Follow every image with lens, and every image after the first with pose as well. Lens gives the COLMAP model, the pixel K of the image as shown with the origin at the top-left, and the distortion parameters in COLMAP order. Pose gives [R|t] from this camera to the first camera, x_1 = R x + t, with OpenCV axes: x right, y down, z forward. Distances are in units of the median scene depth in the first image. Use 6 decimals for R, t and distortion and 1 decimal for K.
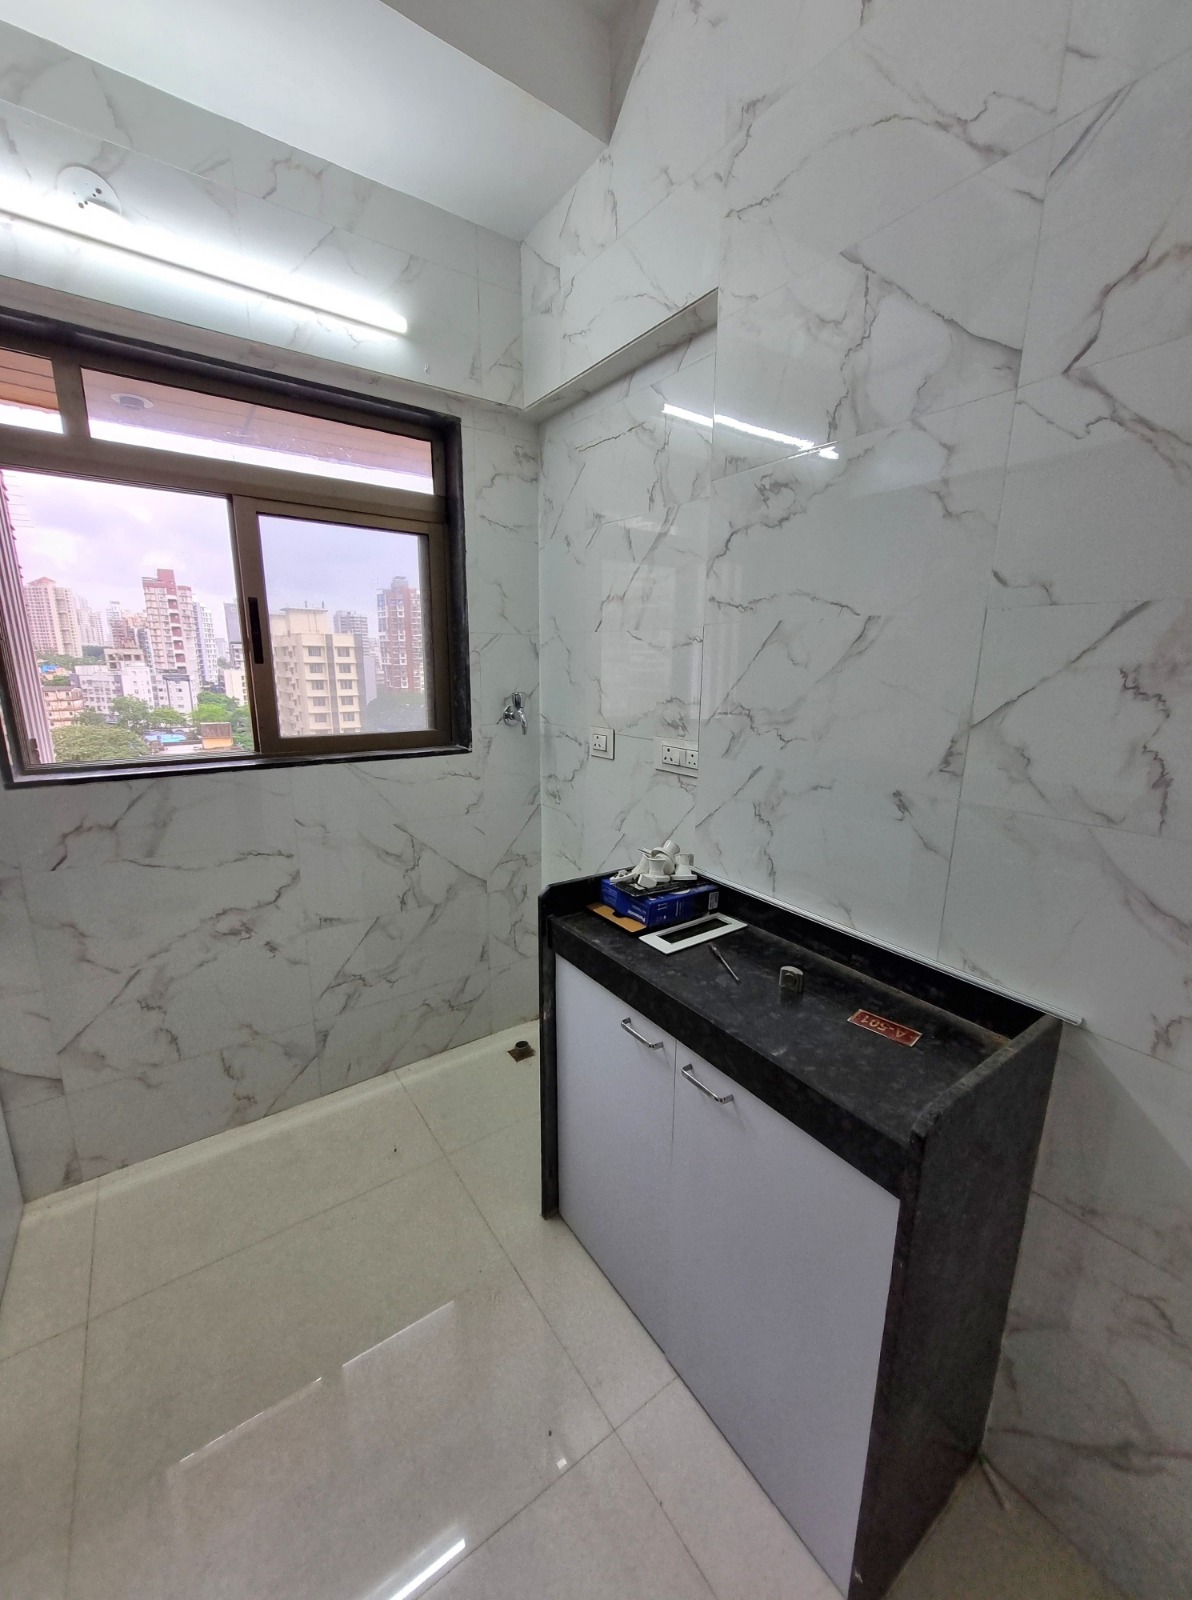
lens RADIAL K [[627.6, 0, 592.6], [0, 627.6, 798.7], [0, 0, 1]] dist [0.001001, 0.000095]
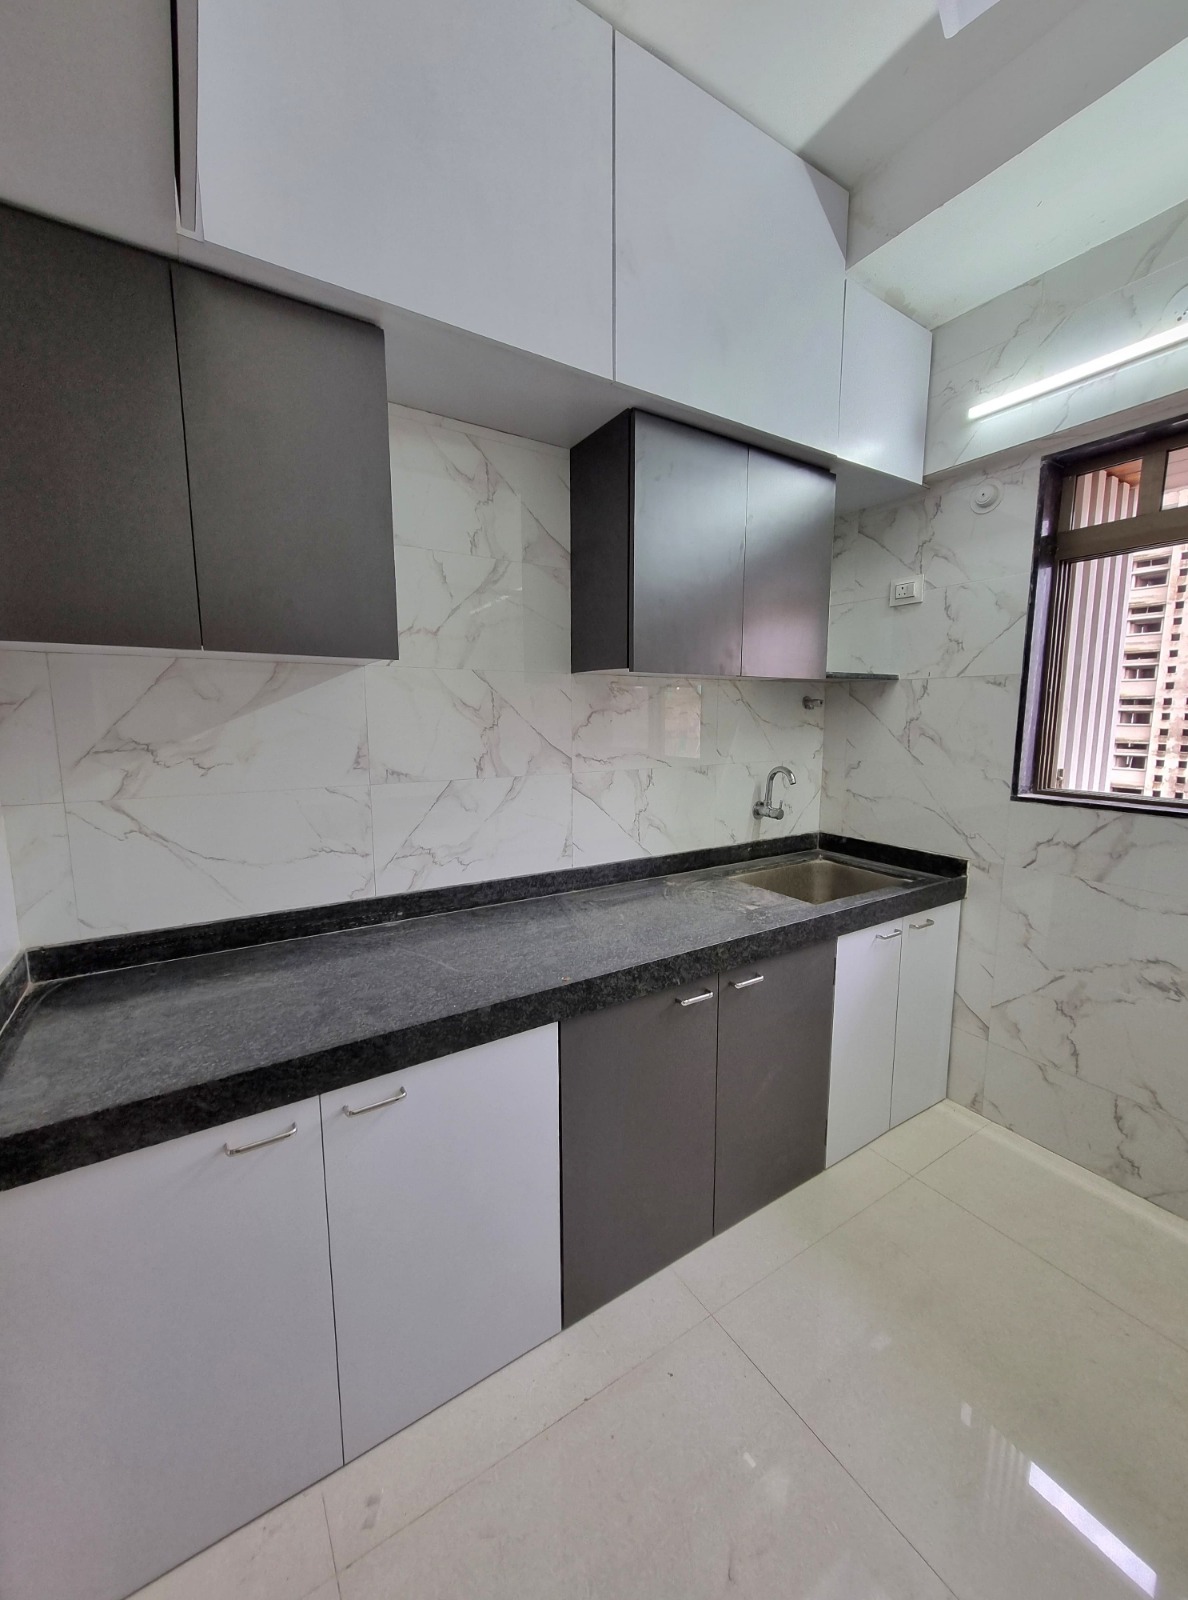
lens RADIAL K [[627.6, 0, 596.5], [0, 627.6, 796.3], [0, 0, 1]] dist [0.001001, 0.000095]
pose [[-0.037925, 0.125316, -0.991392, 0.397890], [-0.216481, 0.967515, 0.130580, -0.004421], [0.975550, 0.219569, -0.009565, 0.126475]]
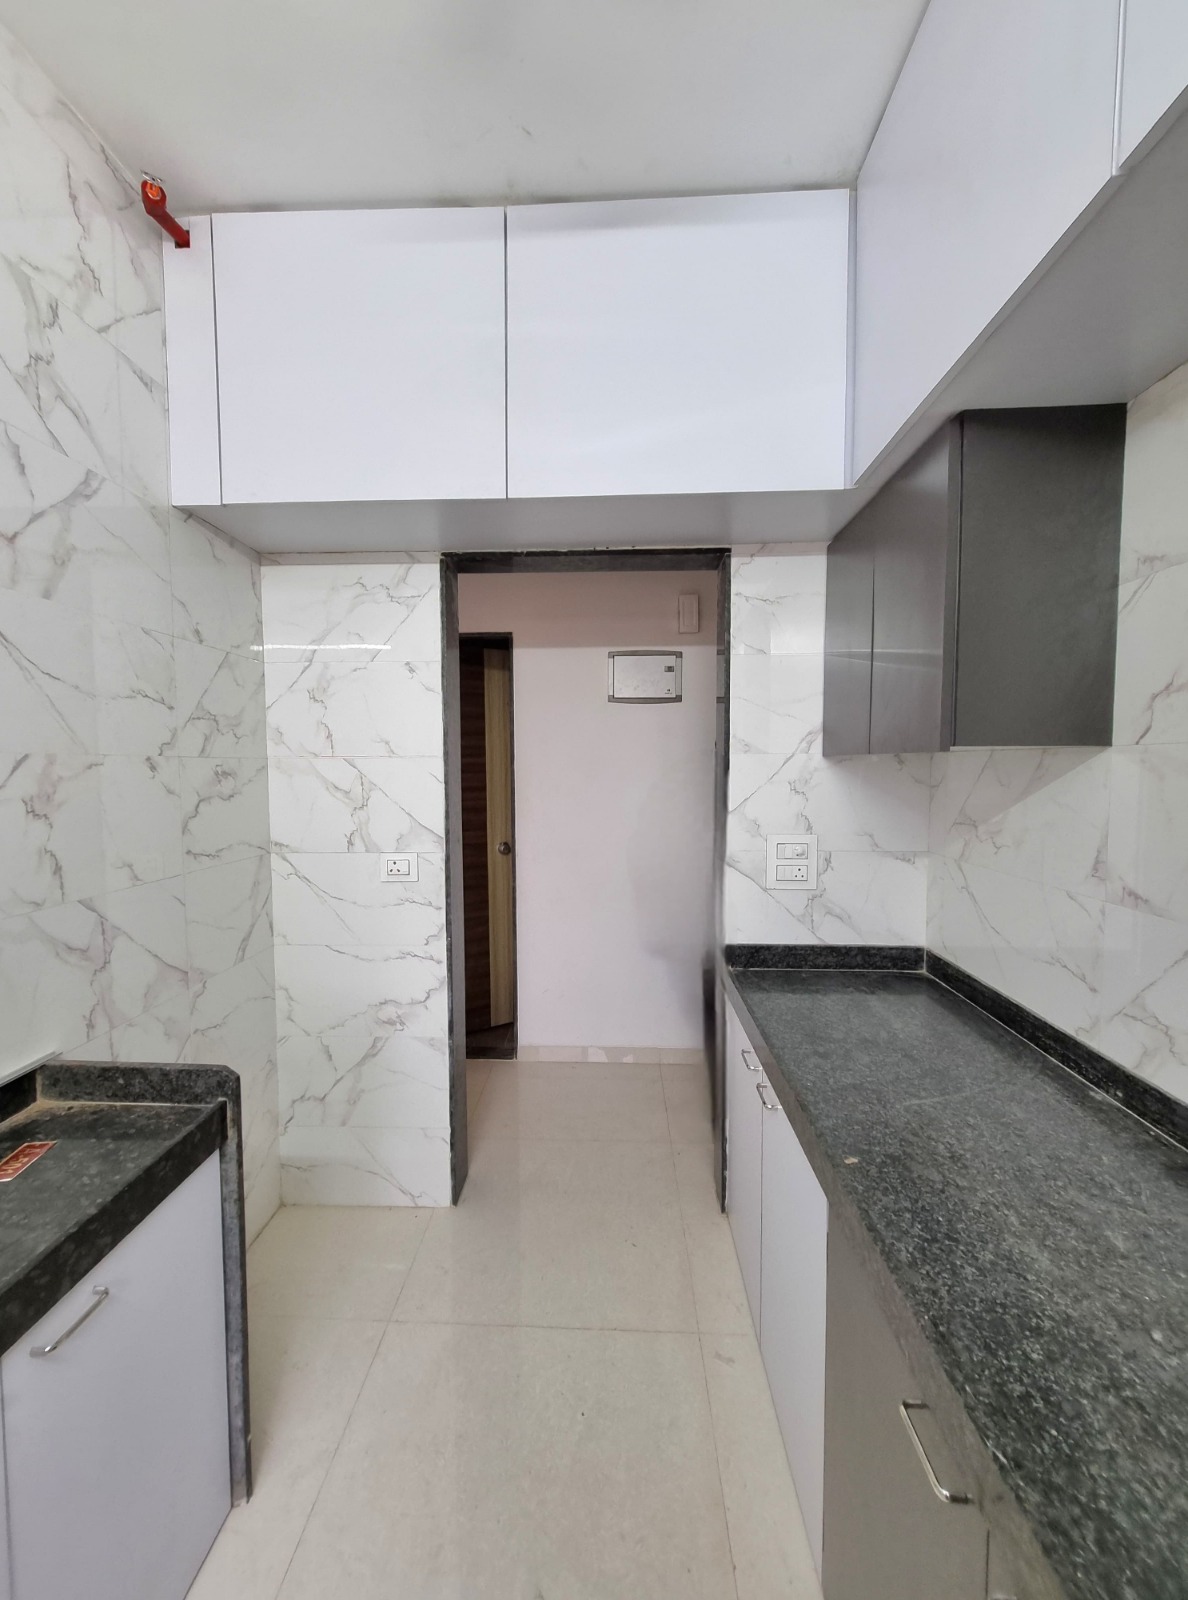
lens RADIAL K [[627.6, 0, 592.8], [0, 627.6, 803.9], [0, 0, 1]] dist [0.001001, 0.000095]
pose [[-0.797328, -0.039756, 0.602235, -0.504616], [0.129771, 0.963197, 0.235395, -0.178112], [-0.589429, 0.265840, -0.762825, 0.649513]]
